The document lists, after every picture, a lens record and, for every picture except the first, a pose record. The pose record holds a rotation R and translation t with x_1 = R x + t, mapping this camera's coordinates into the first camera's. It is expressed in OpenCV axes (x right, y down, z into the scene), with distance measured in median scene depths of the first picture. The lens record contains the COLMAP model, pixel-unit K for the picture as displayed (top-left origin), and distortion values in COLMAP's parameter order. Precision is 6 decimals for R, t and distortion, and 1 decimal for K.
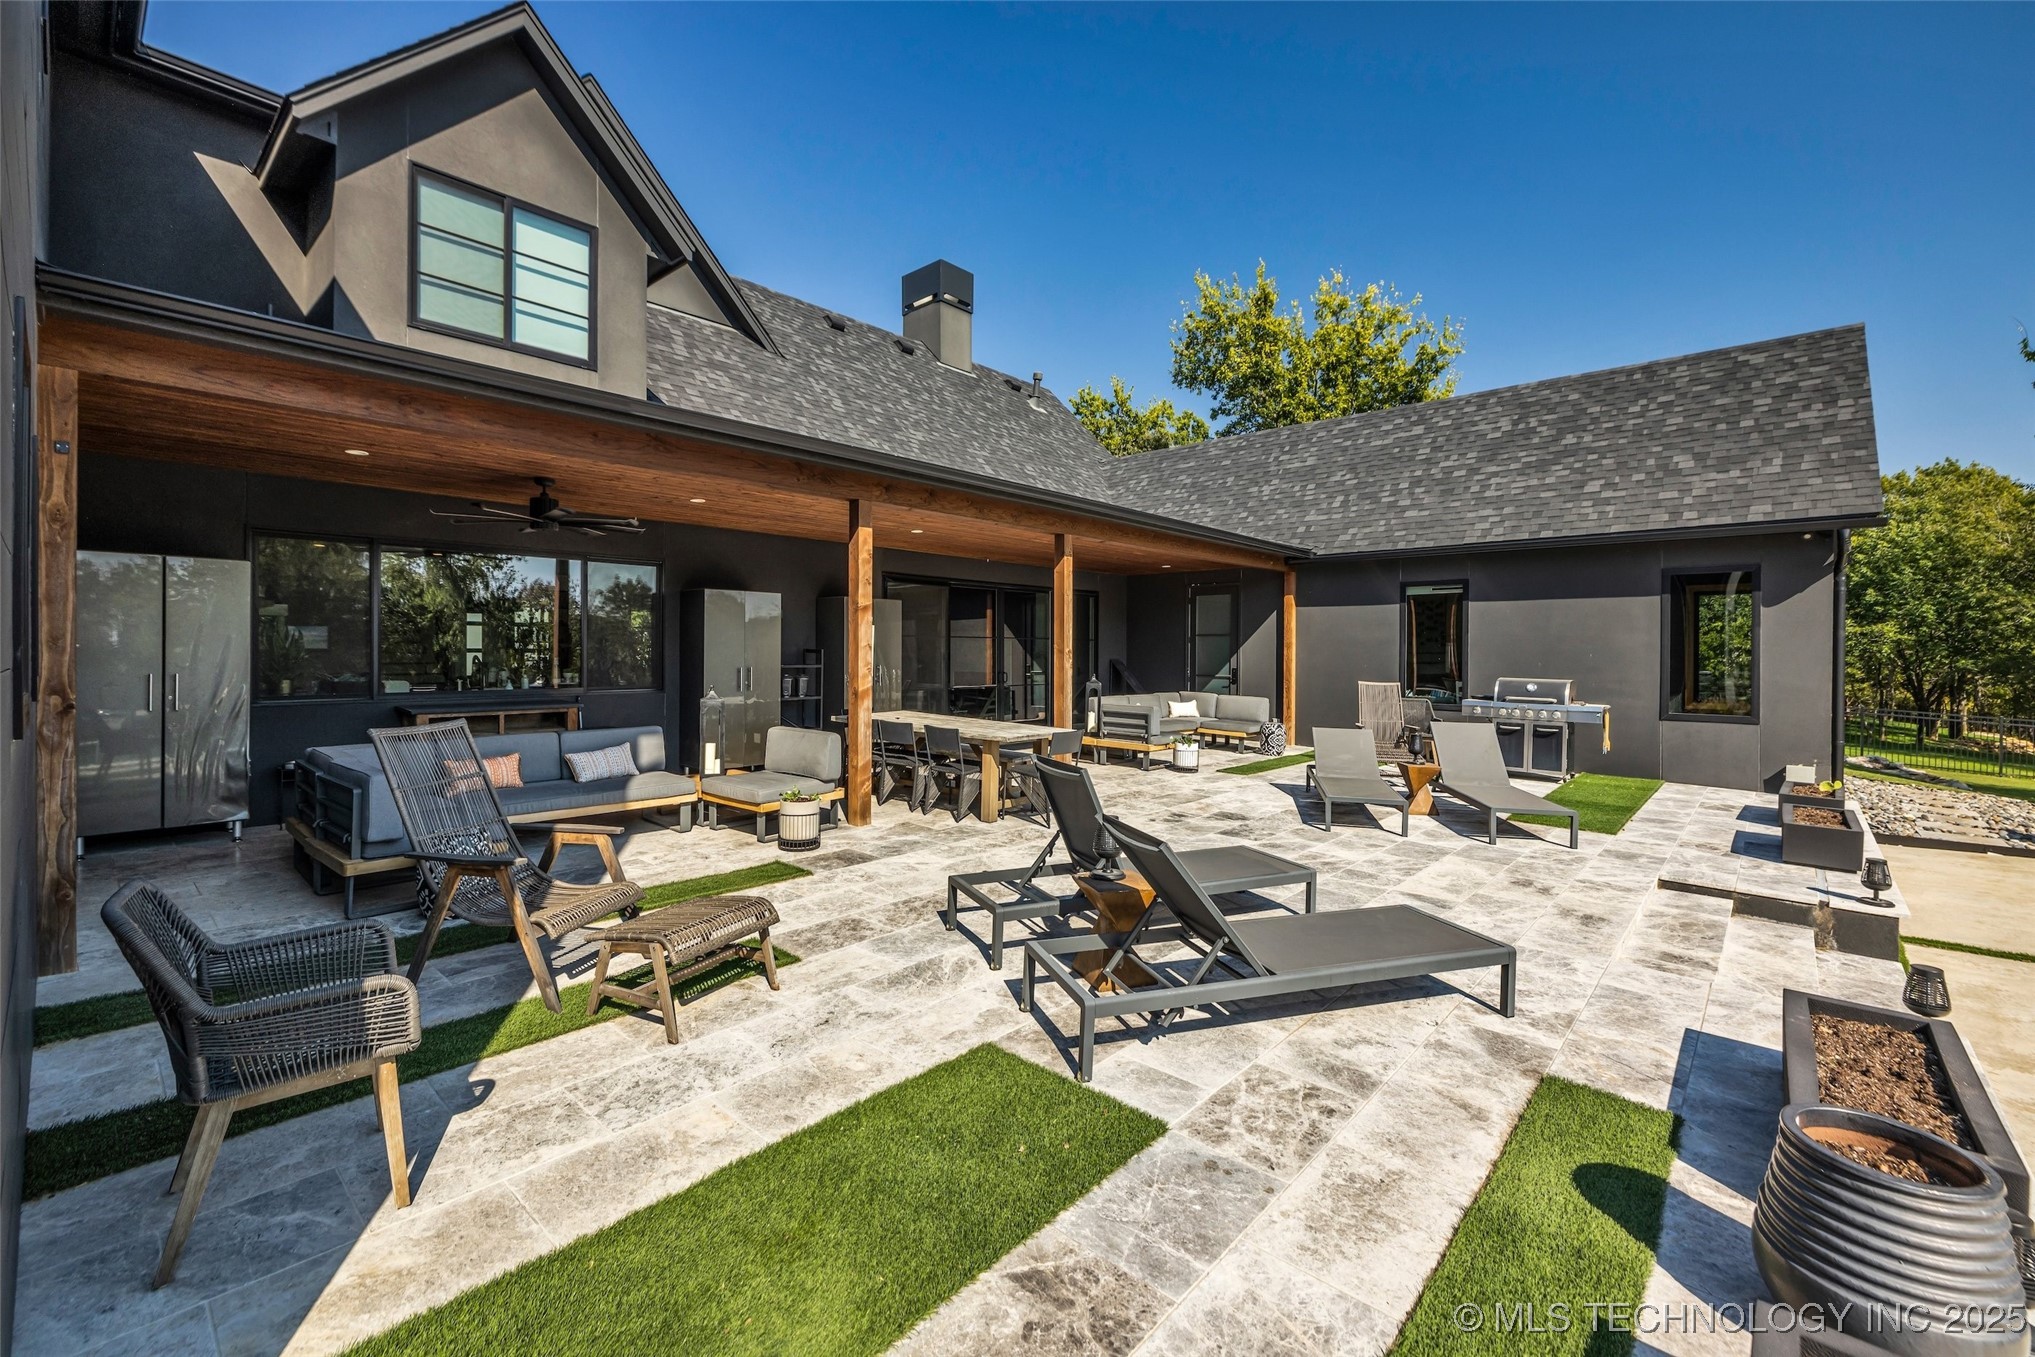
lens RADIAL K [[863.6, 0, 1010.6], [0, 863.6, 655.3], [0, 0, 1]] dist [-0.001786, -0.000222]
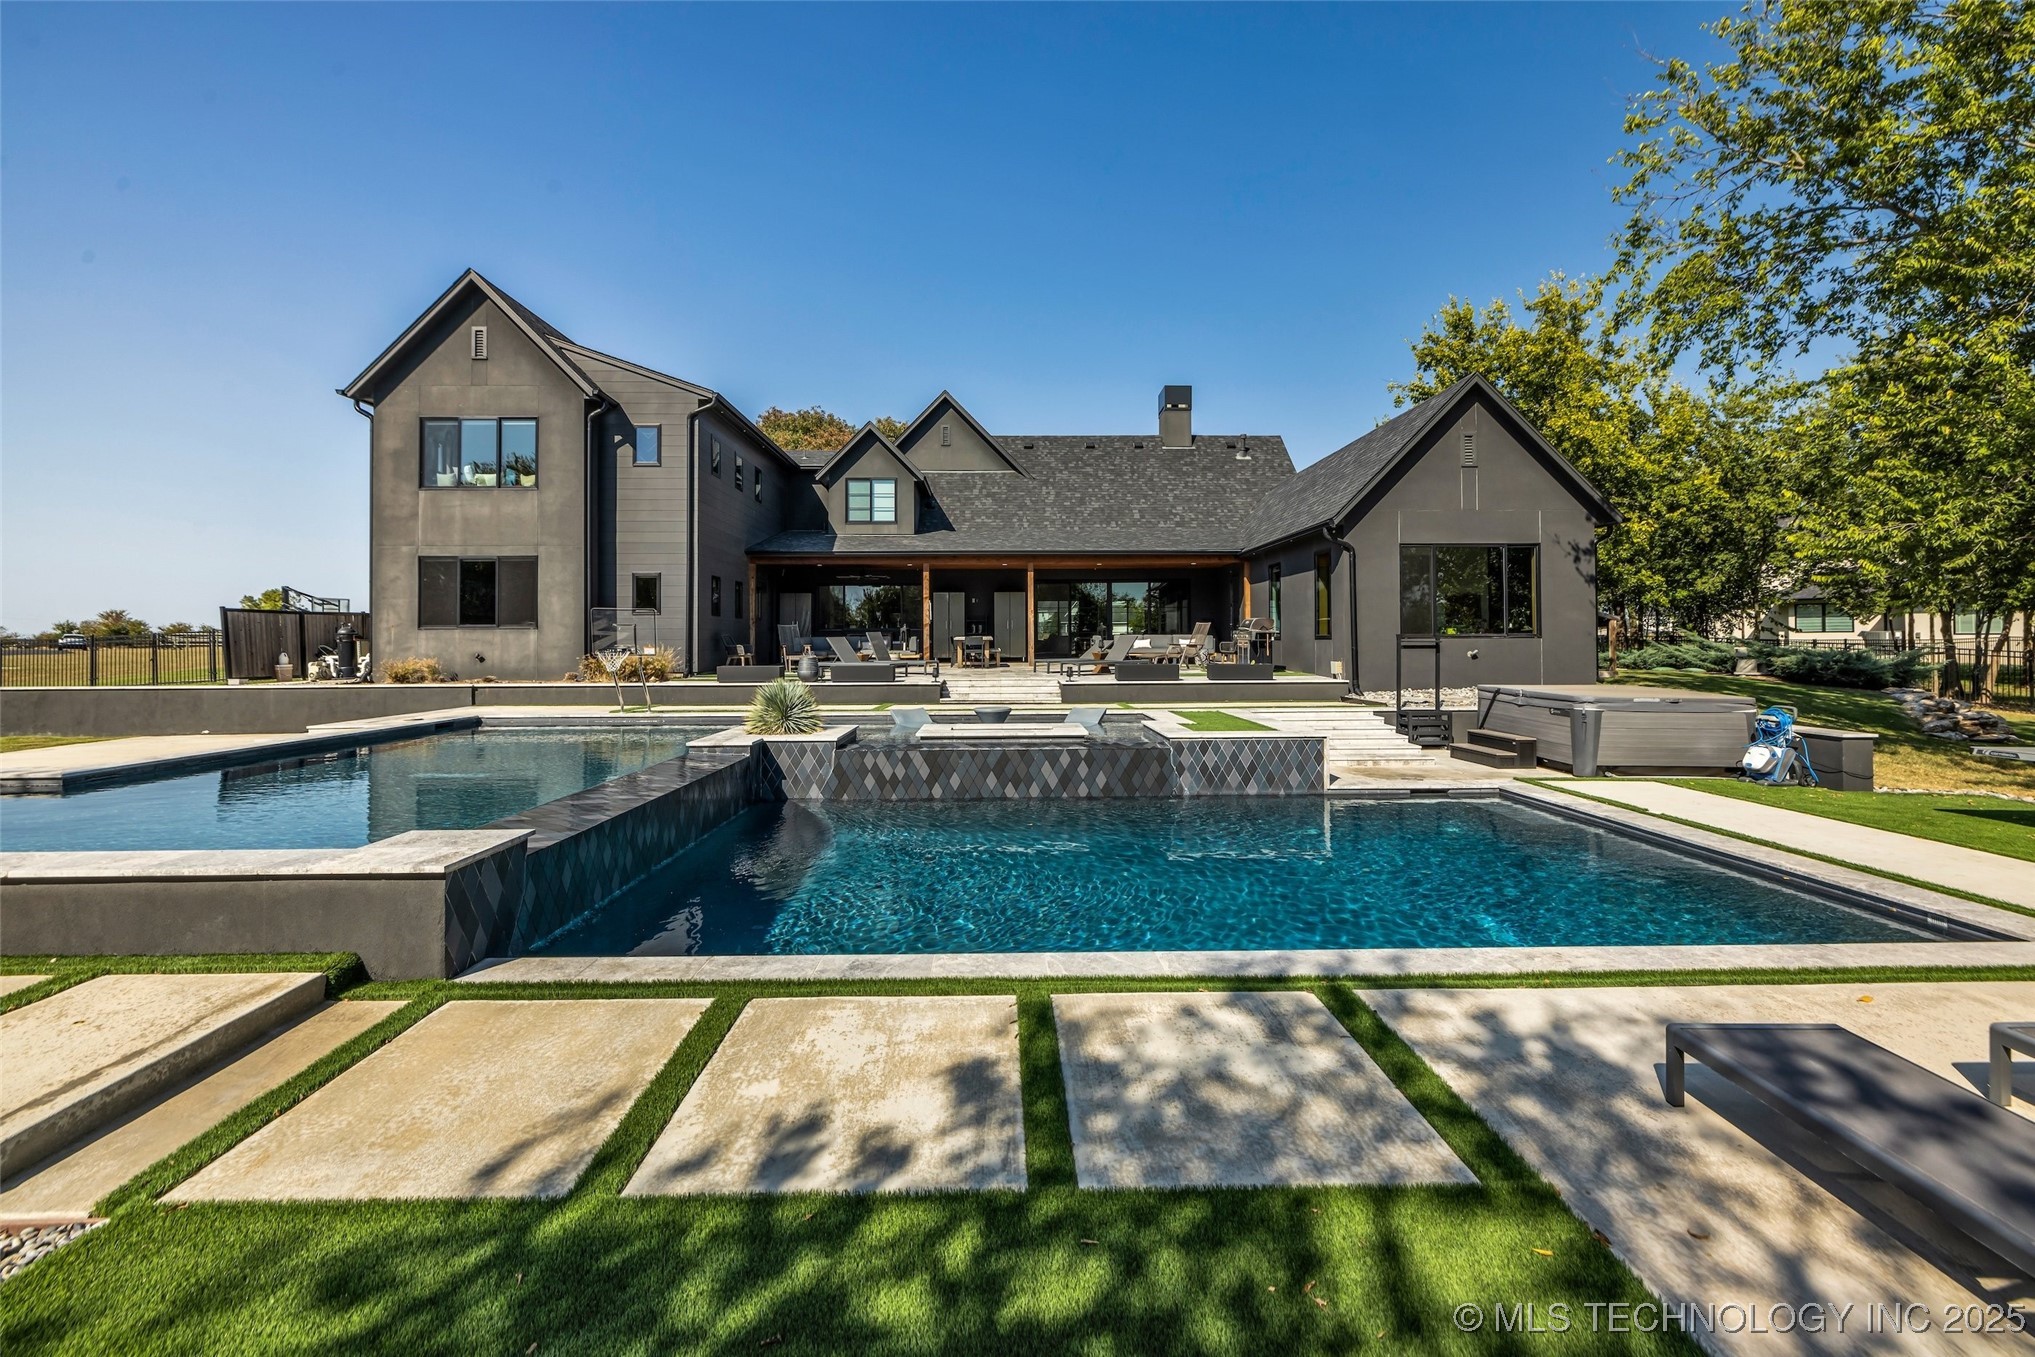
lens RADIAL K [[860.0, 0, 1013.3], [0, 860.0, 632.6], [0, 0, 1]] dist [-0.002352, -0.000489]
pose [[0.682139, -0.016123, -0.731045, 1.322097], [0.005599, 0.999843, -0.016826, 0.071409], [0.731201, 0.007385, 0.682122, -0.507675]]
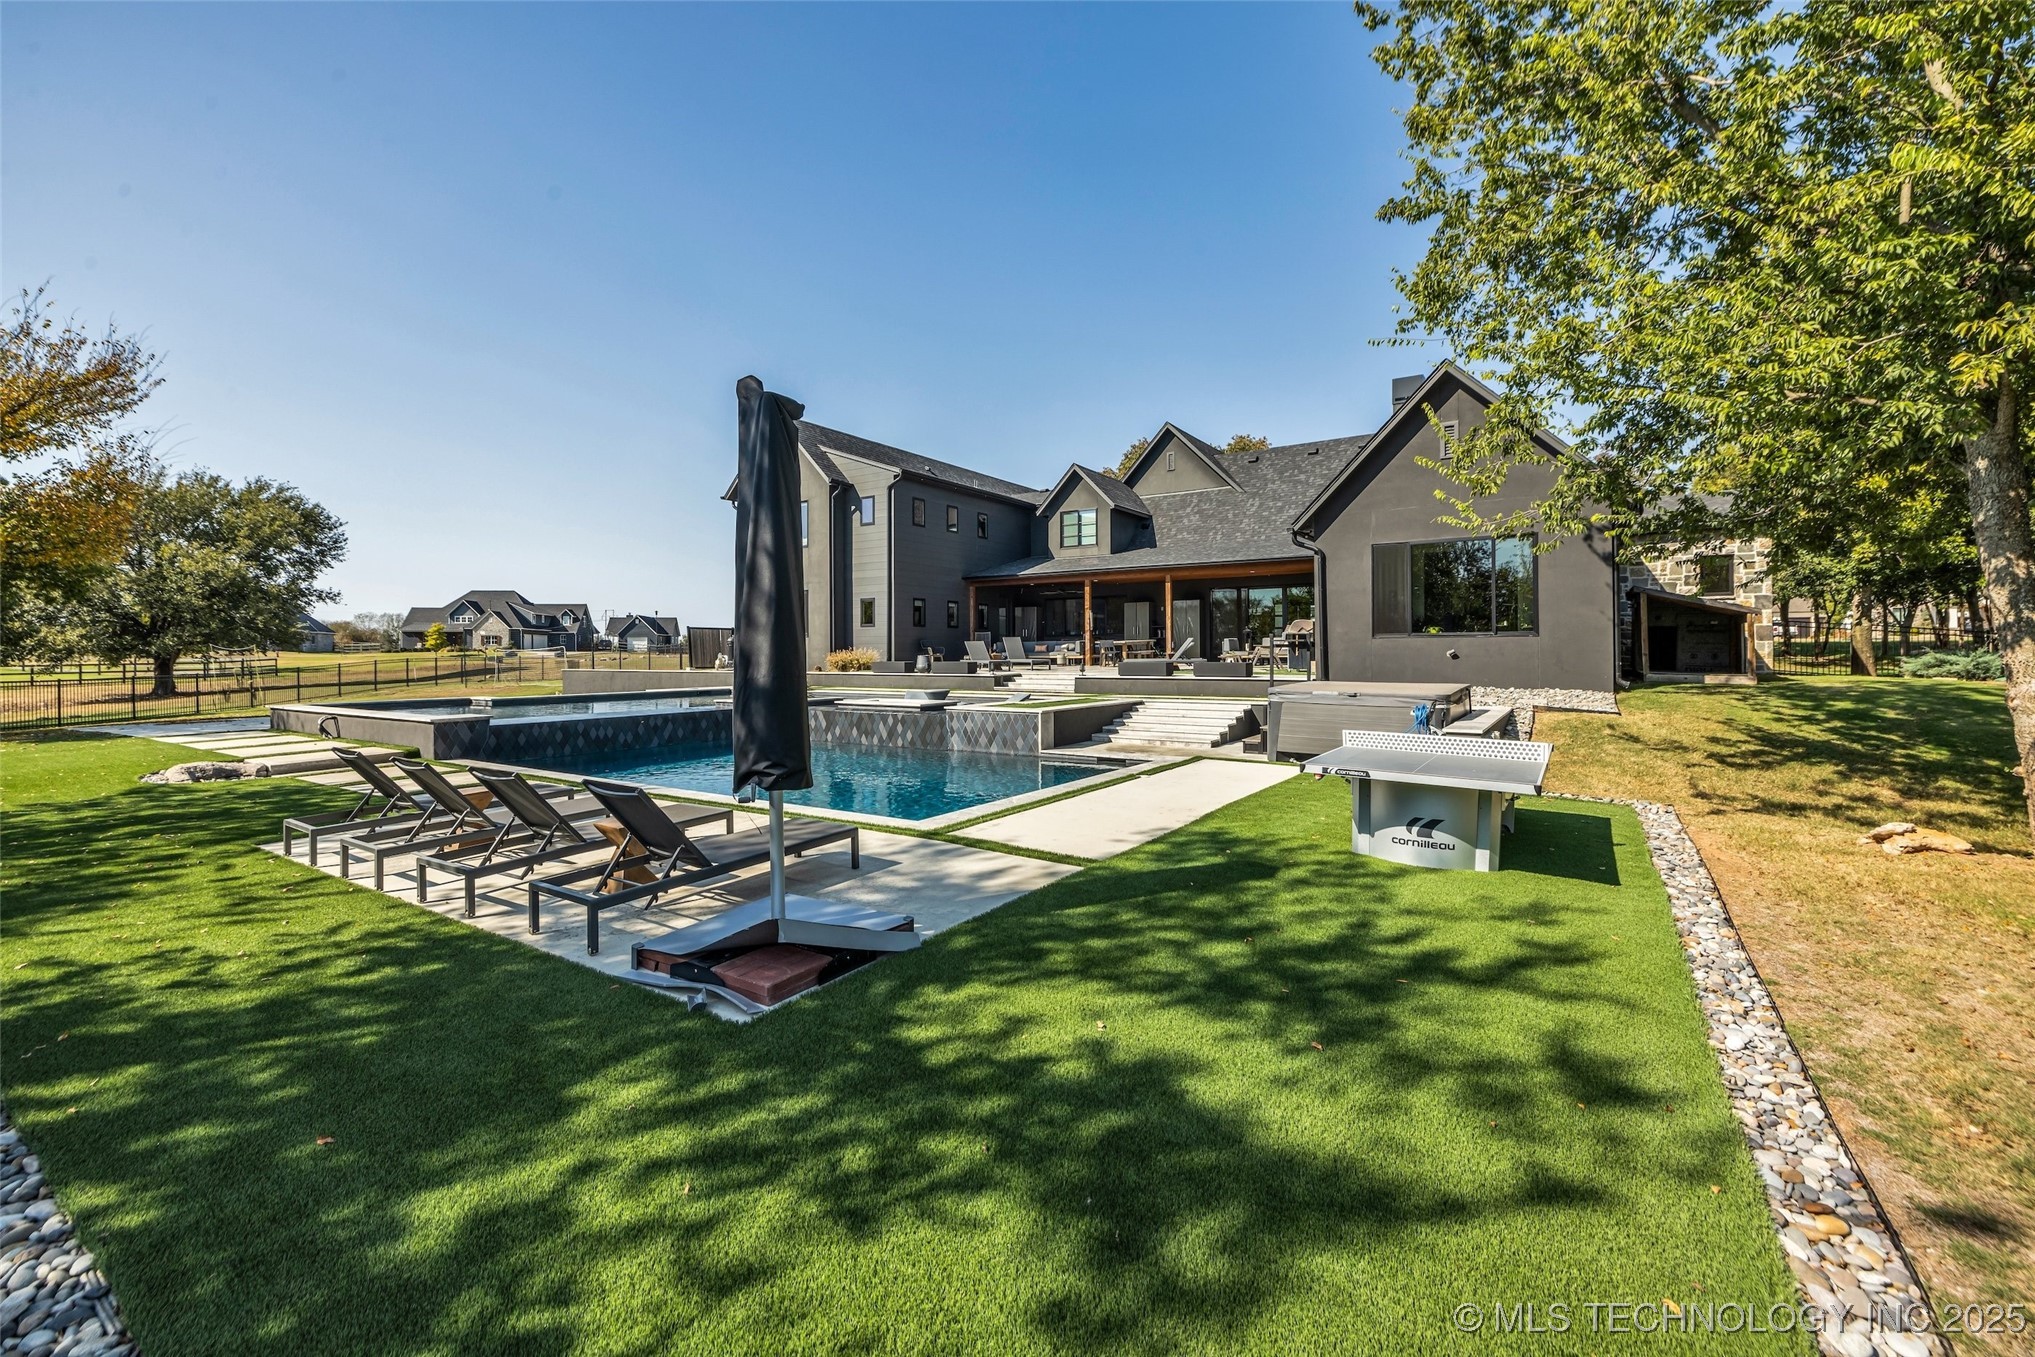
lens RADIAL K [[856.2, 0, 1014.4], [0, 856.2, 644.4], [0, 0, 1]] dist [-0.001727, 0.000613]
pose [[0.145519, -0.014901, -0.989243, 1.981889], [0.003018, 0.999889, -0.014618, 0.088345], [0.989351, -0.000858, 0.145548, 0.081291]]
